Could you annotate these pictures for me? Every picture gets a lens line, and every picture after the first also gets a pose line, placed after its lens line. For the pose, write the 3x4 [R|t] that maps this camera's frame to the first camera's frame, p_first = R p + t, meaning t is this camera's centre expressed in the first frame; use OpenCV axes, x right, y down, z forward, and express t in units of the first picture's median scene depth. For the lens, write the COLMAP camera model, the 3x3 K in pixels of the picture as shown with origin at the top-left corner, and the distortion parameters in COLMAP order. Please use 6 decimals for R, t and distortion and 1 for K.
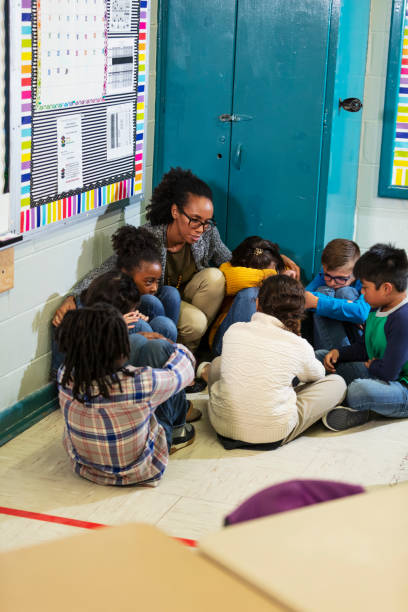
lens RADIAL K [[1283.1, 0, 204.0], [0, 1283.1, 306.0], [0, 0, 1]] dist [0.057160, -0.003323]
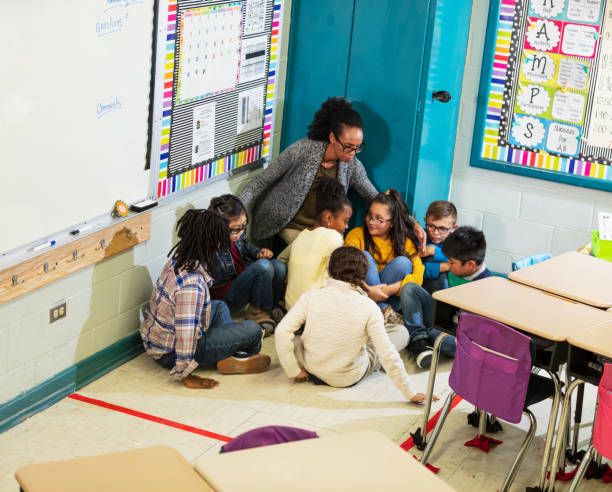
lens RADIAL K [[1338.0, 0, 304.7], [0, 1338.0, 212.5], [0, 0, 1]] dist [0.015742, 0.112313]
pose [[0.993368, 0.070899, -0.090515, 0.118558], [-0.067644, 0.996965, 0.038549, -0.095449], [0.092973, -0.032171, 0.995149, -0.311424]]
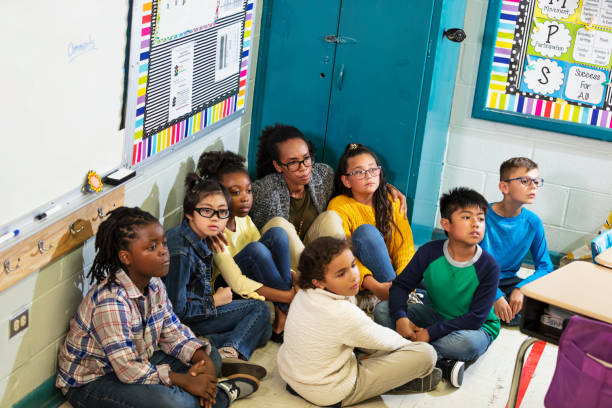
lens RADIAL K [[1283.1, 0, 306.0], [0, 1283.1, 204.0], [0, 0, 1]] dist [0.057160, -0.003323]
pose [[0.997386, 0.057279, 0.044058, -0.044319], [-0.060311, 0.995660, 0.070880, -0.097272], [-0.039807, -0.073352, 0.996511, -0.020217]]
